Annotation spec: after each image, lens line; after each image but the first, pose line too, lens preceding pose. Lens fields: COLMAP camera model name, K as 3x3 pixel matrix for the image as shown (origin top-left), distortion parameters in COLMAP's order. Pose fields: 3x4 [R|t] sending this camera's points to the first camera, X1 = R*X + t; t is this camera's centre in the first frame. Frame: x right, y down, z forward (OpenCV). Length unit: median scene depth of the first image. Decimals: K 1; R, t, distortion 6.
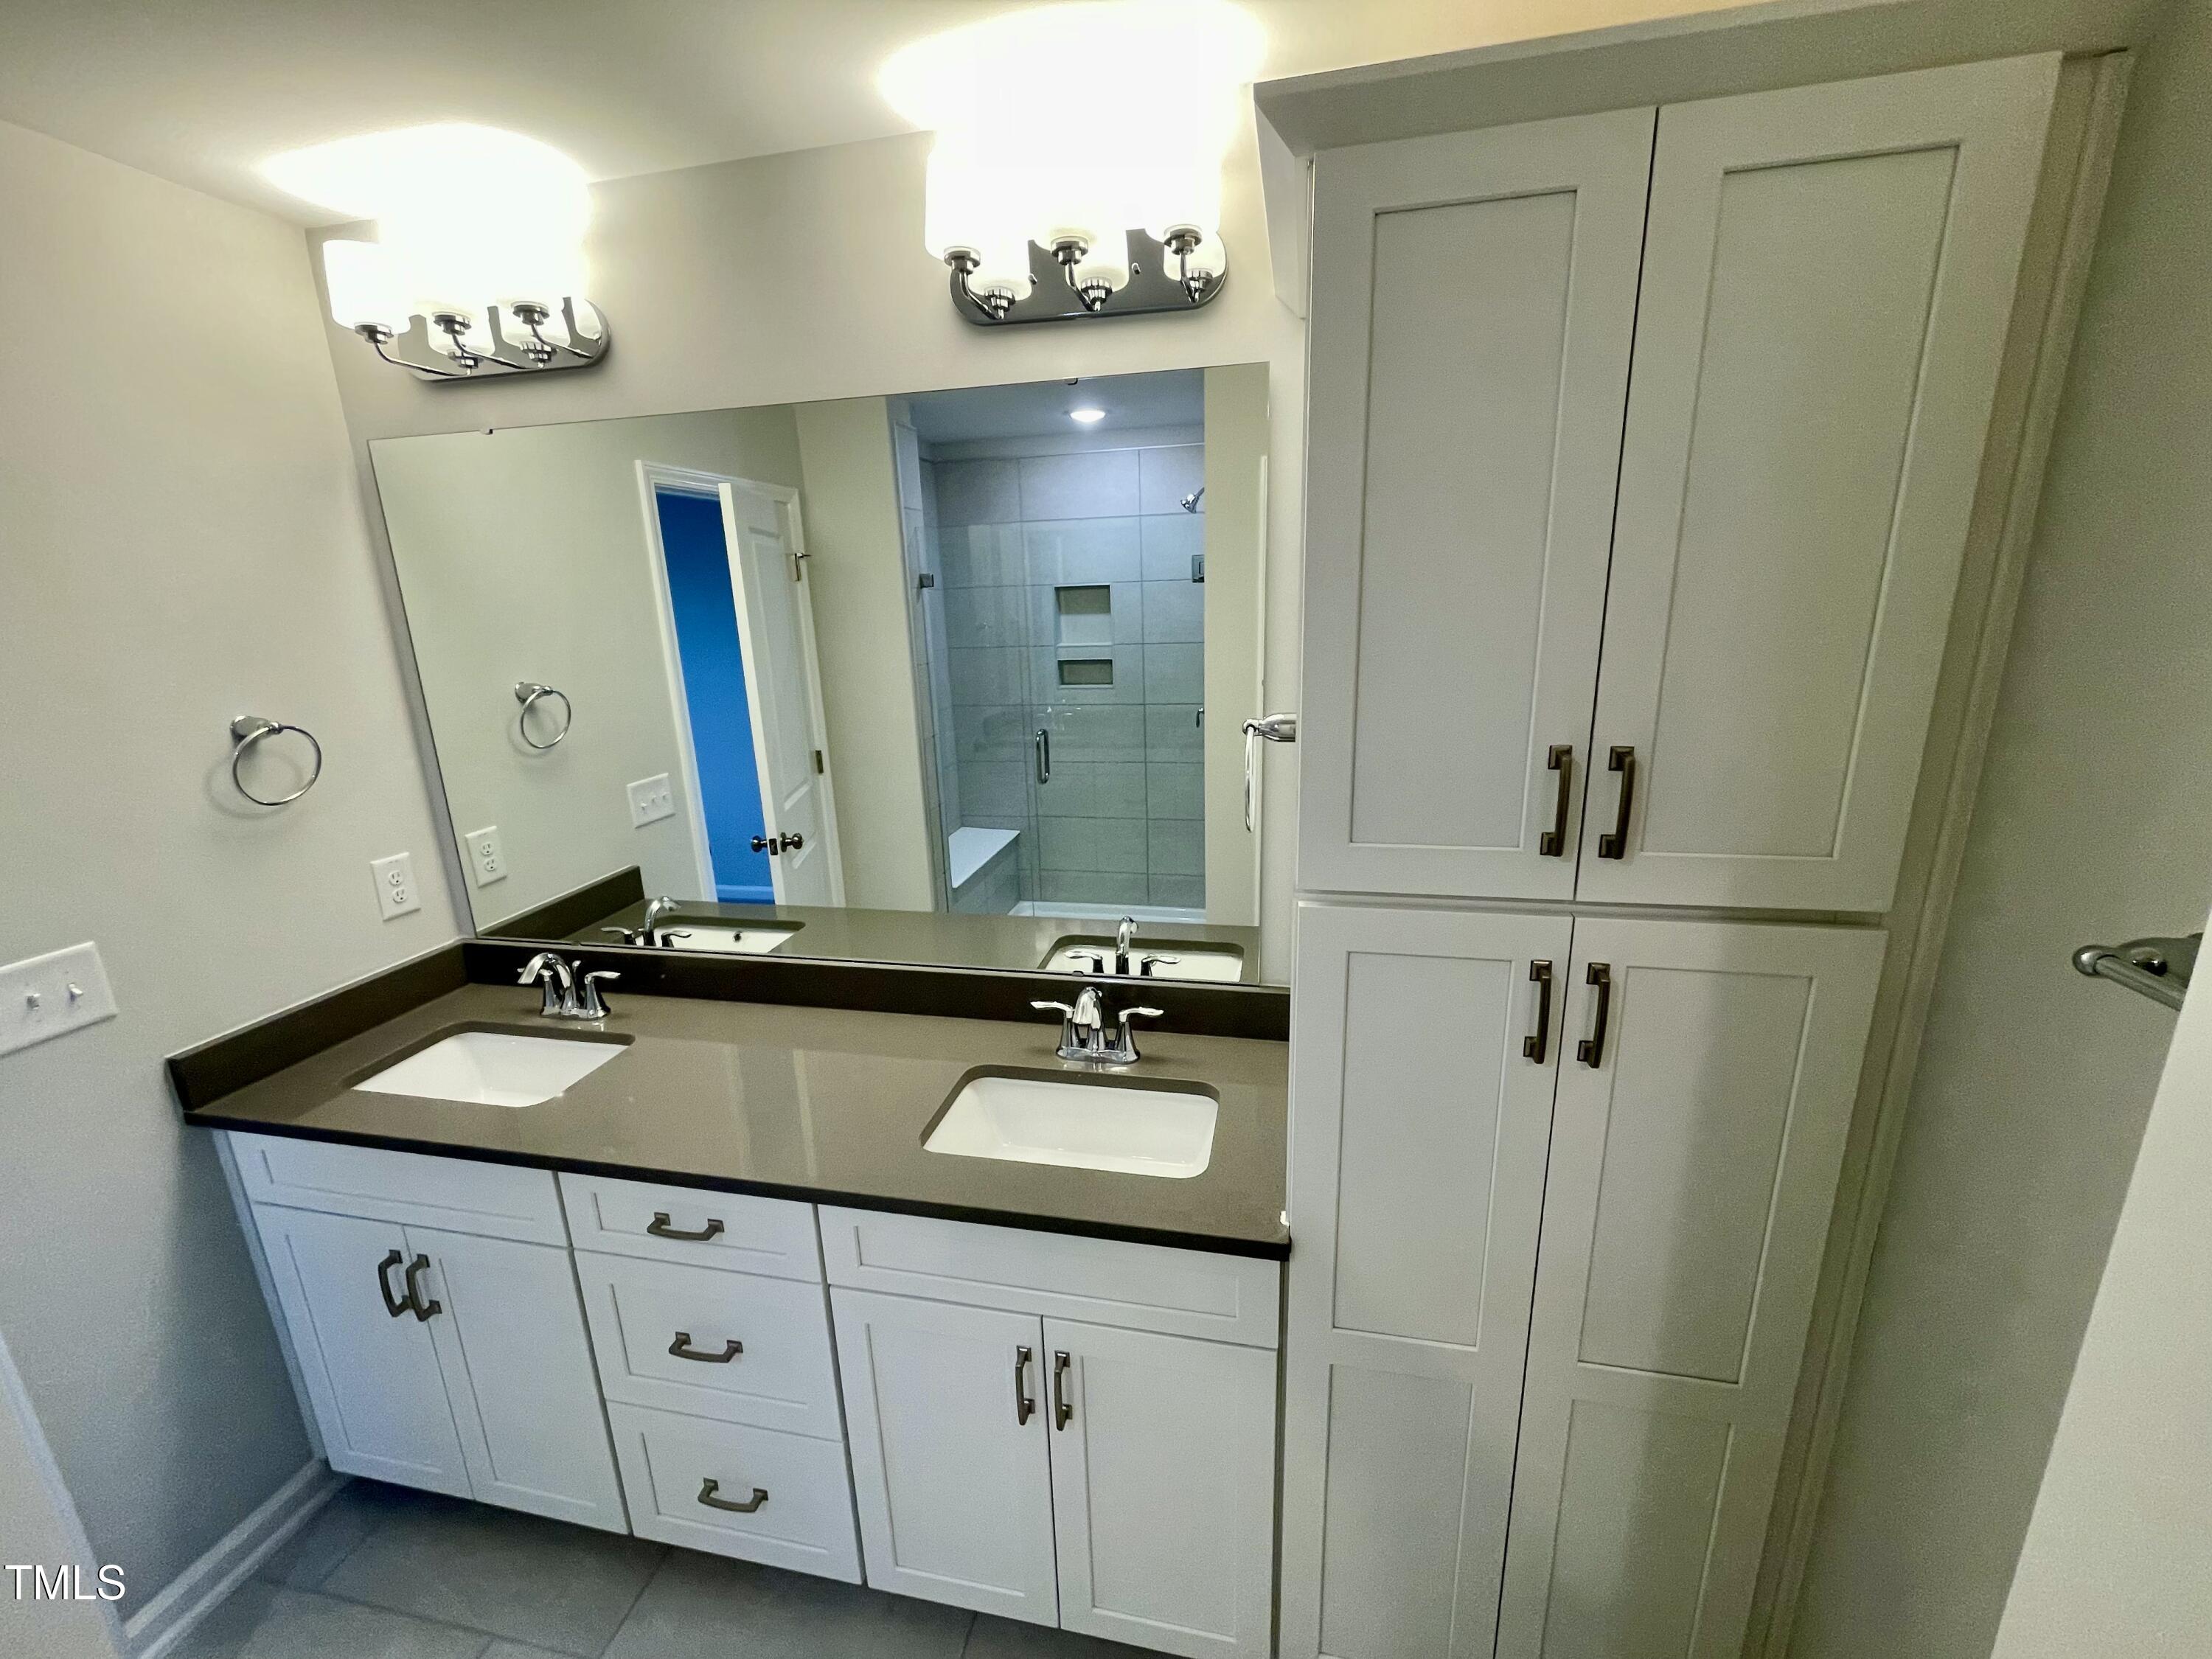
lens RADIAL K [[892.8, 0, 1105.5], [0, 892.8, 841.2], [0, 0, 1]] dist [-0.000935, -0.000073]
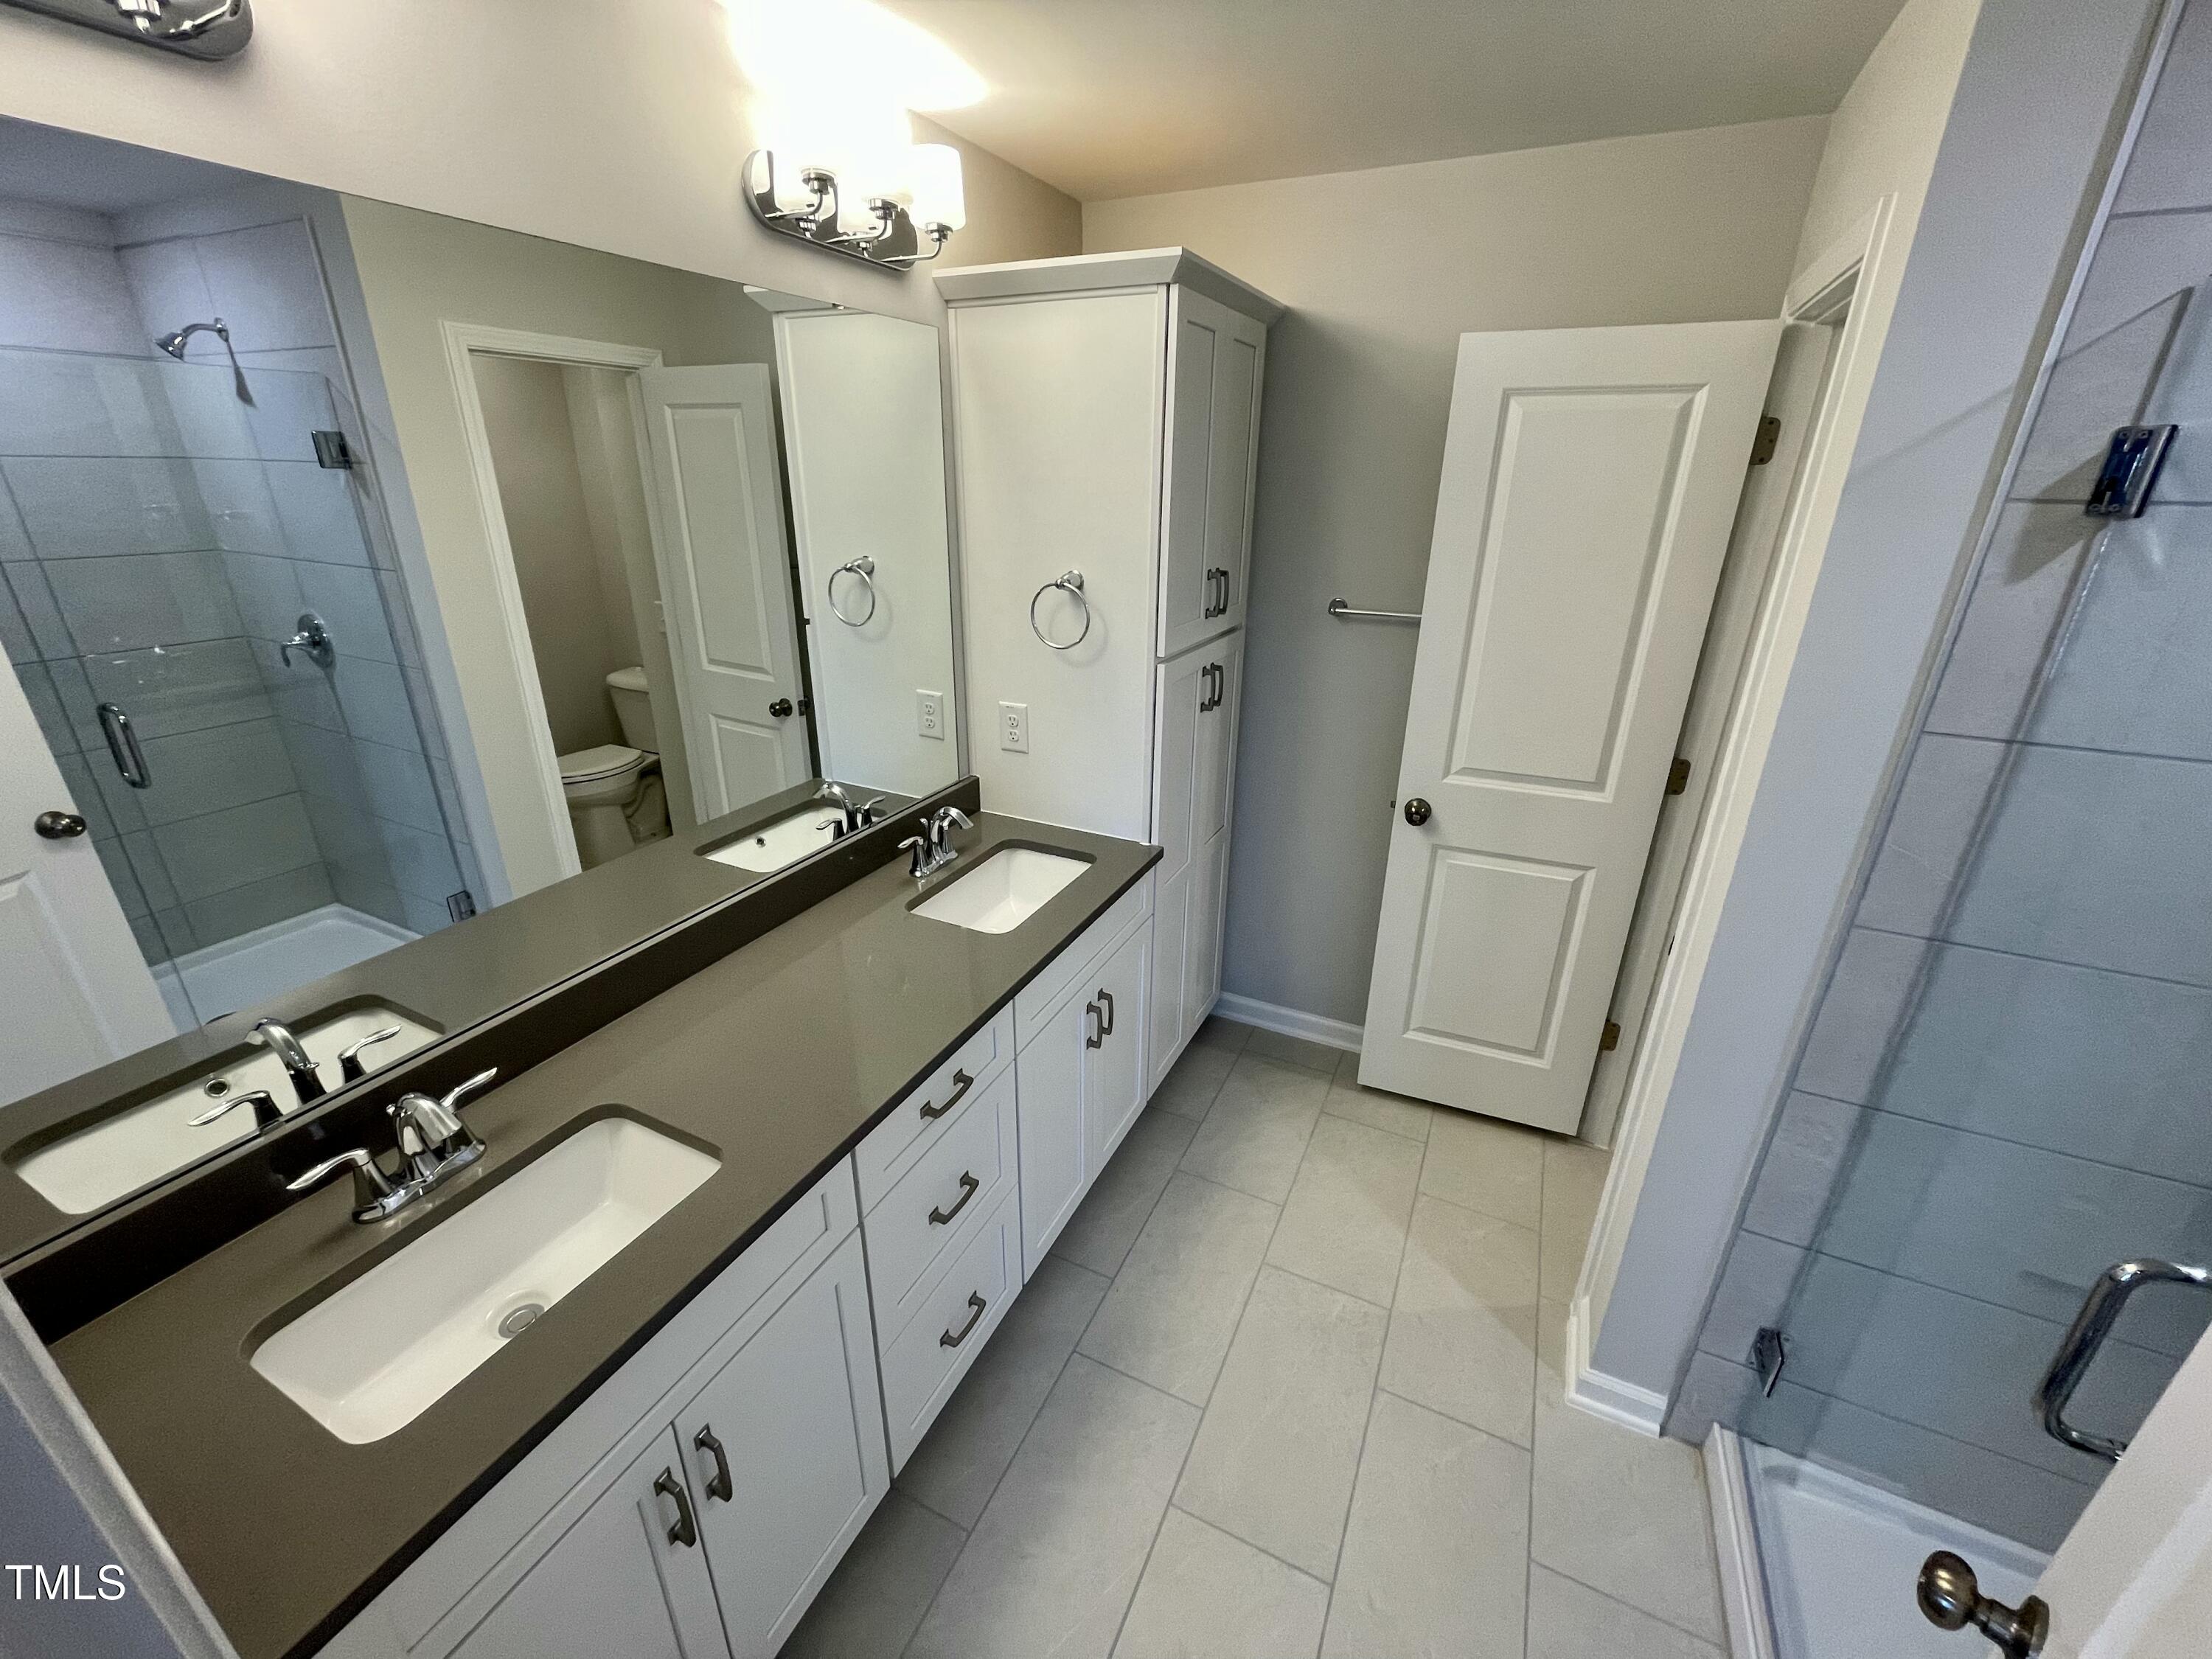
lens RADIAL K [[896.0, 0, 1106.0], [0, 896.0, 829.5], [0, 0, 1]] dist [-0.001162, -0.000084]
pose [[0.233171, -0.333128, 0.913596, -1.286666], [0.226527, 0.932253, 0.282116, -0.136015], [-0.945683, 0.141172, 0.292837, 0.433199]]
